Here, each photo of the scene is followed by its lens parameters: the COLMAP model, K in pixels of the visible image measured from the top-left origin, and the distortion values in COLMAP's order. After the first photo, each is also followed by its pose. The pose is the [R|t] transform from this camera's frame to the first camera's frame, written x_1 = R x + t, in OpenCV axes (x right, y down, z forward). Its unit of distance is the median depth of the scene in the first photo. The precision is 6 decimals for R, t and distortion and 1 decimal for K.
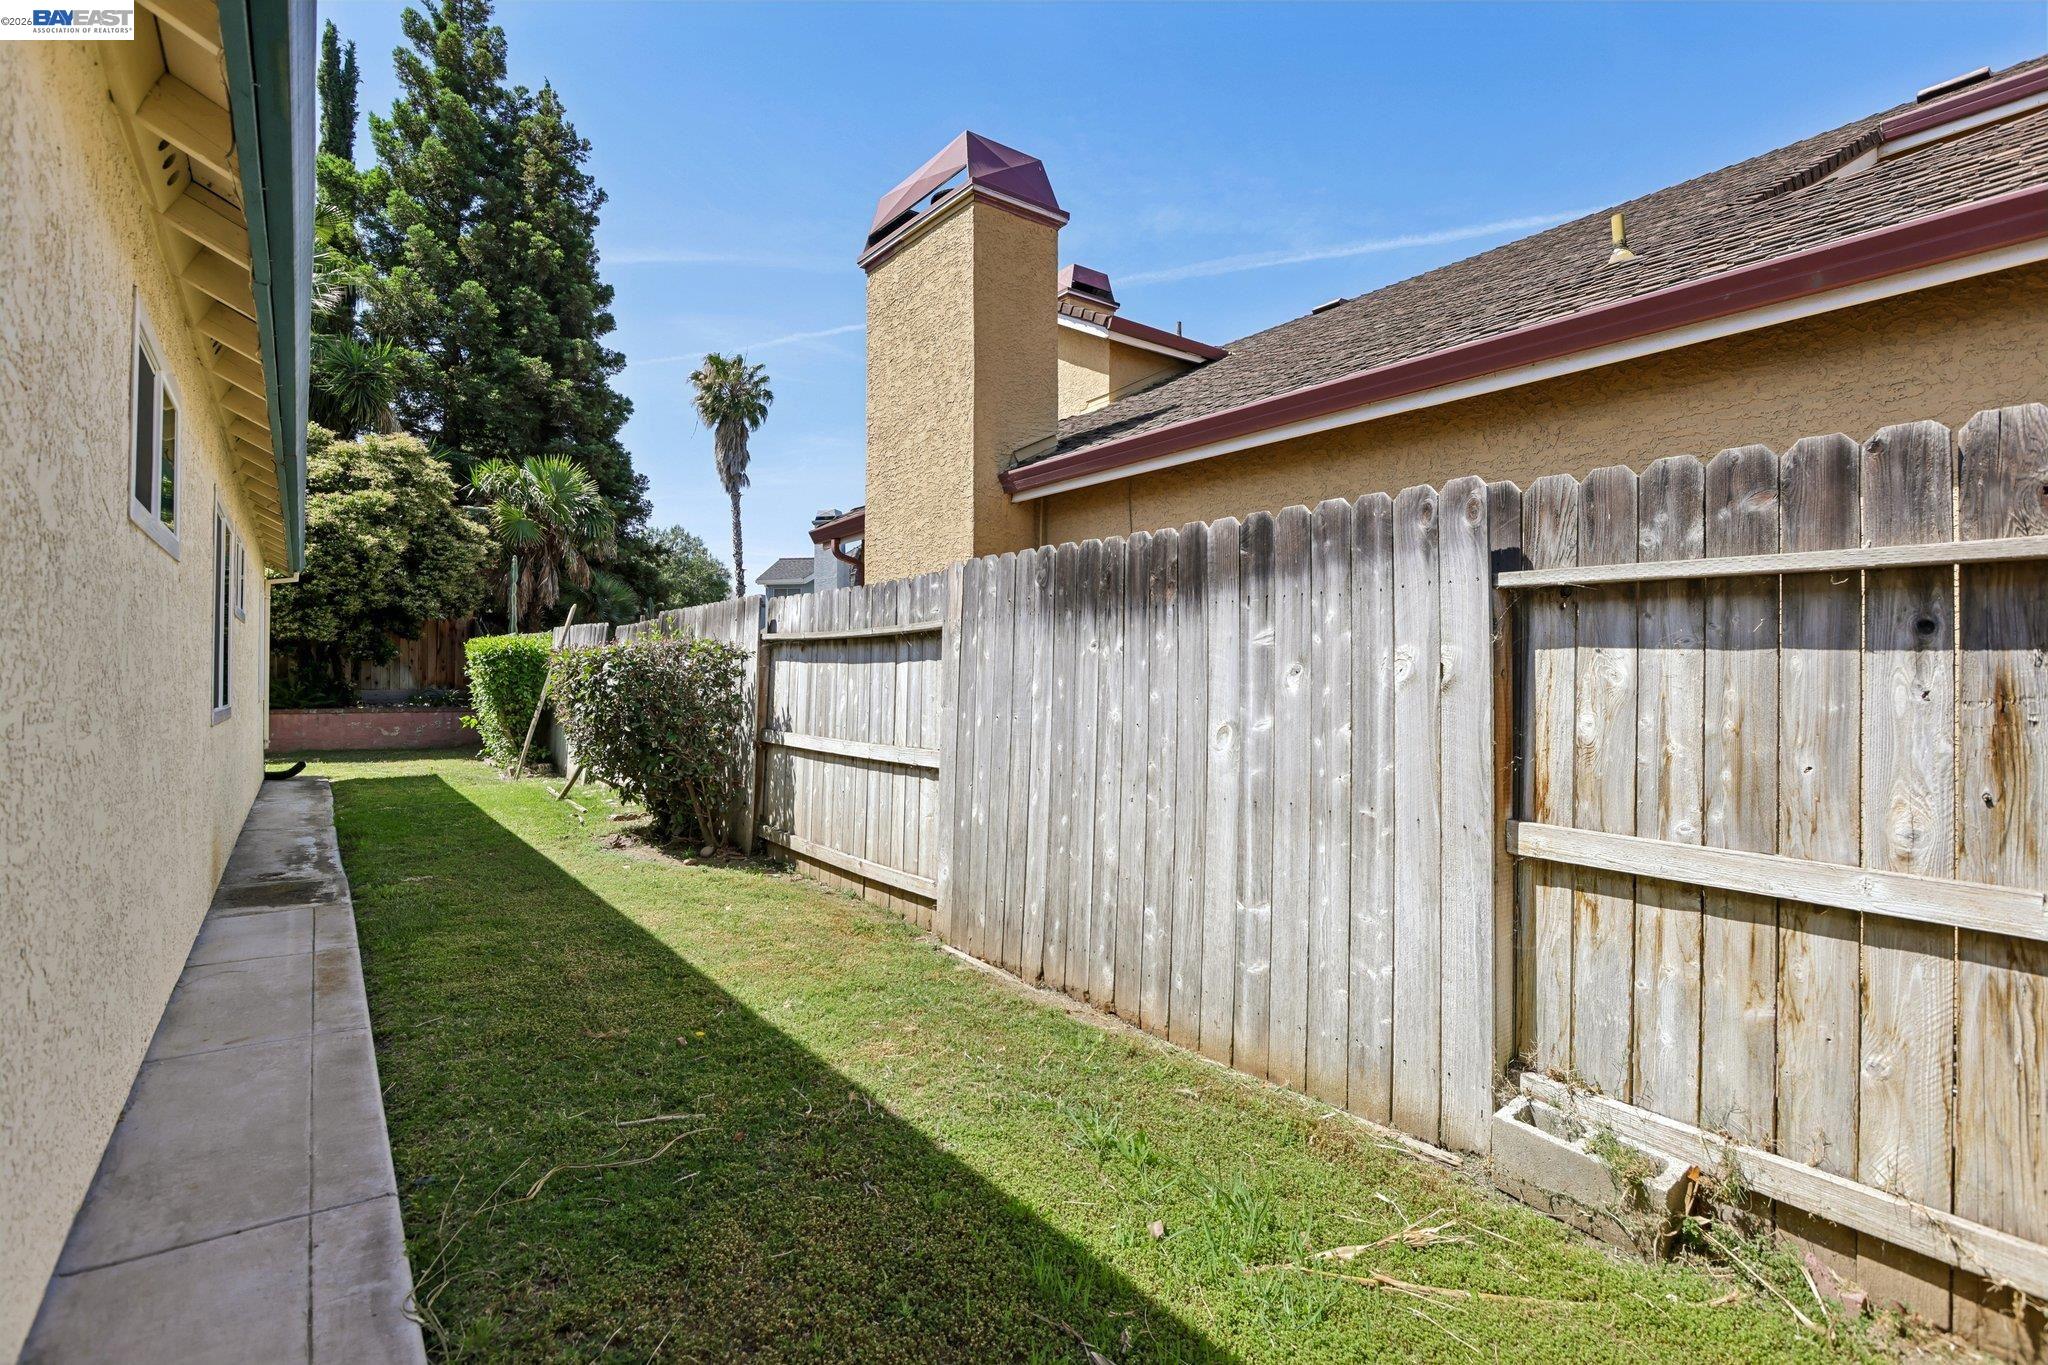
lens RADIAL K [[960.9, 0, 1025.1], [0, 960.9, 665.9], [0, 0, 1]] dist [-0.020143, 0.006043]
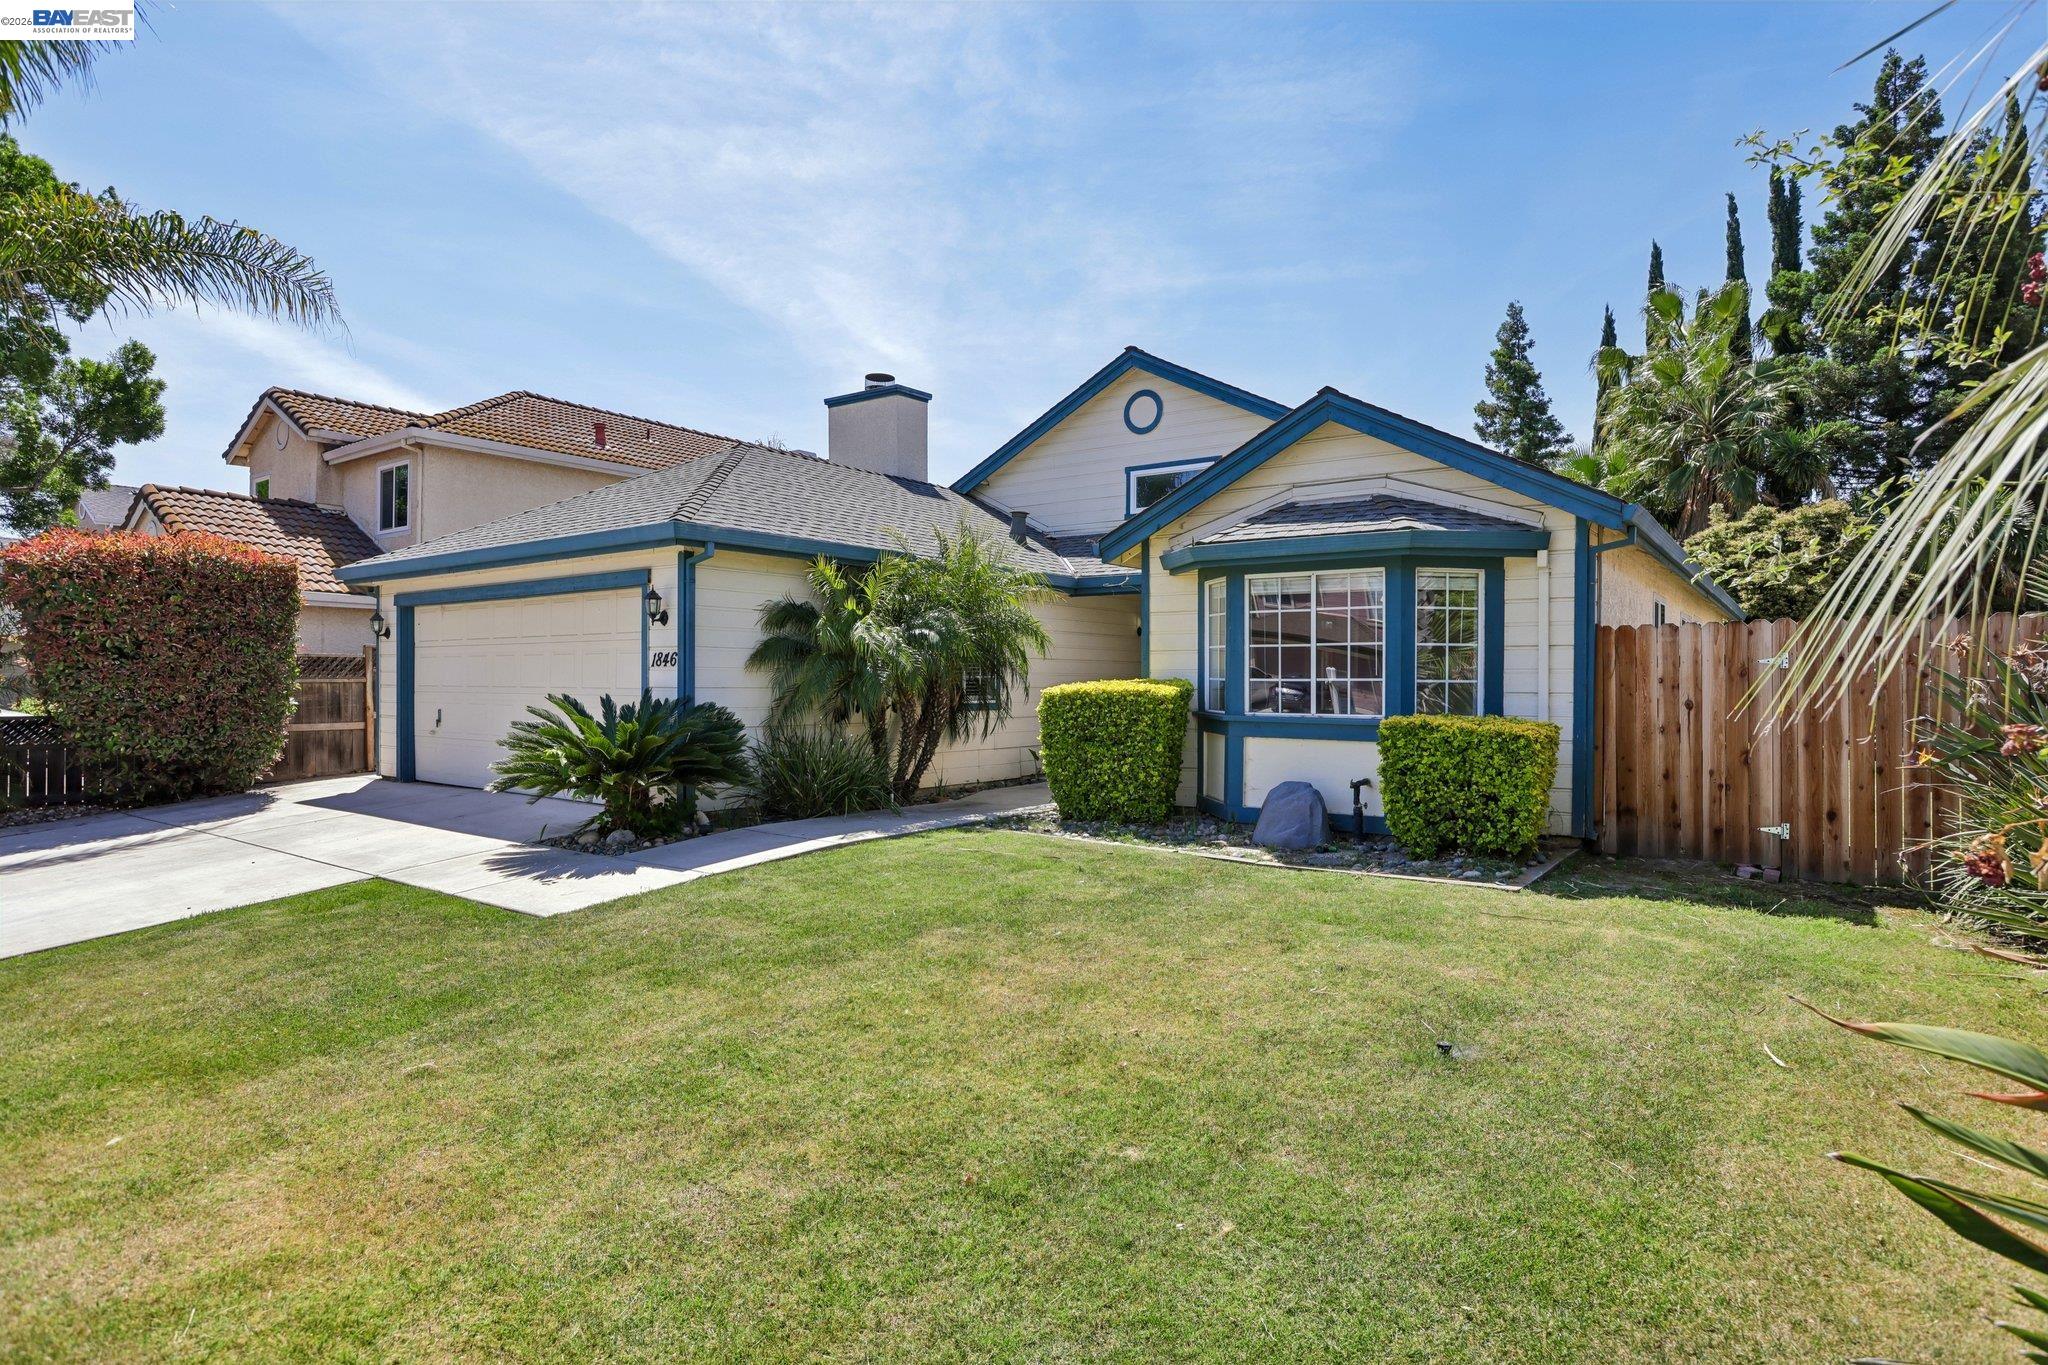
lens RADIAL K [[1098.2, 0, 1027.6], [0, 1098.2, 675.4], [0, 0, 1]] dist [-0.013006, -0.000167]
pose [[0.292389, -0.016623, -0.956155, 0.343382], [0.009865, 0.999848, -0.014366, 0.007271], [0.956249, -0.005232, 0.292508, -0.372904]]
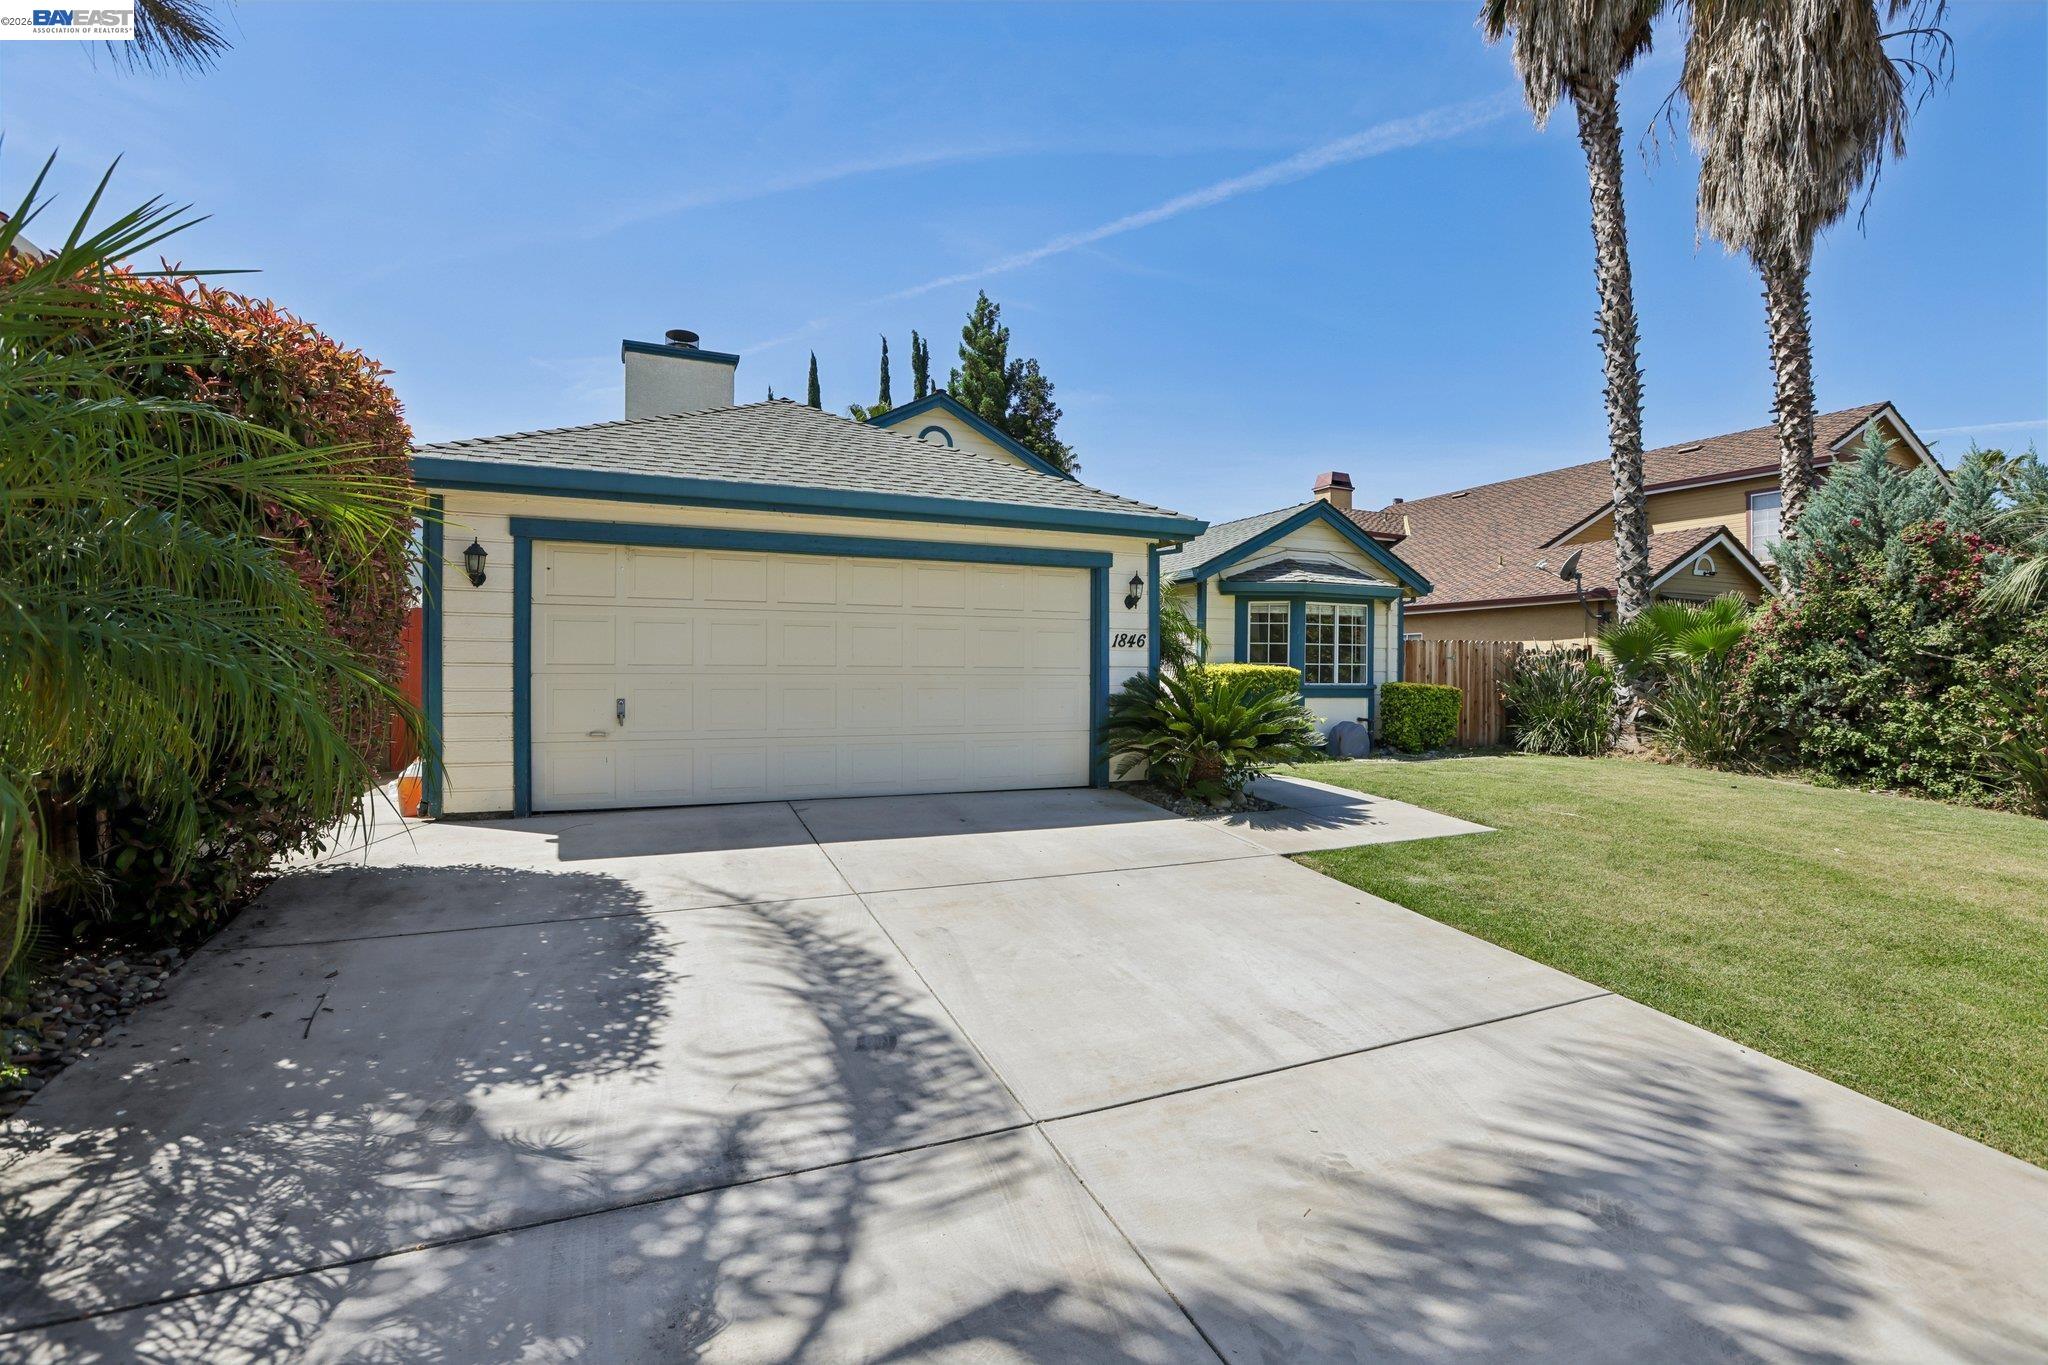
lens RADIAL K [[931.0, 0, 1022.8], [0, 931.0, 678.6], [0, 0, 1]] dist [-0.026062, 0.000324]
pose [[0.973260, -0.004892, -0.229652, -0.102934], [0.008156, 0.999879, 0.013266, 0.003461], [0.229559, -0.014784, 0.973182, -0.818258]]
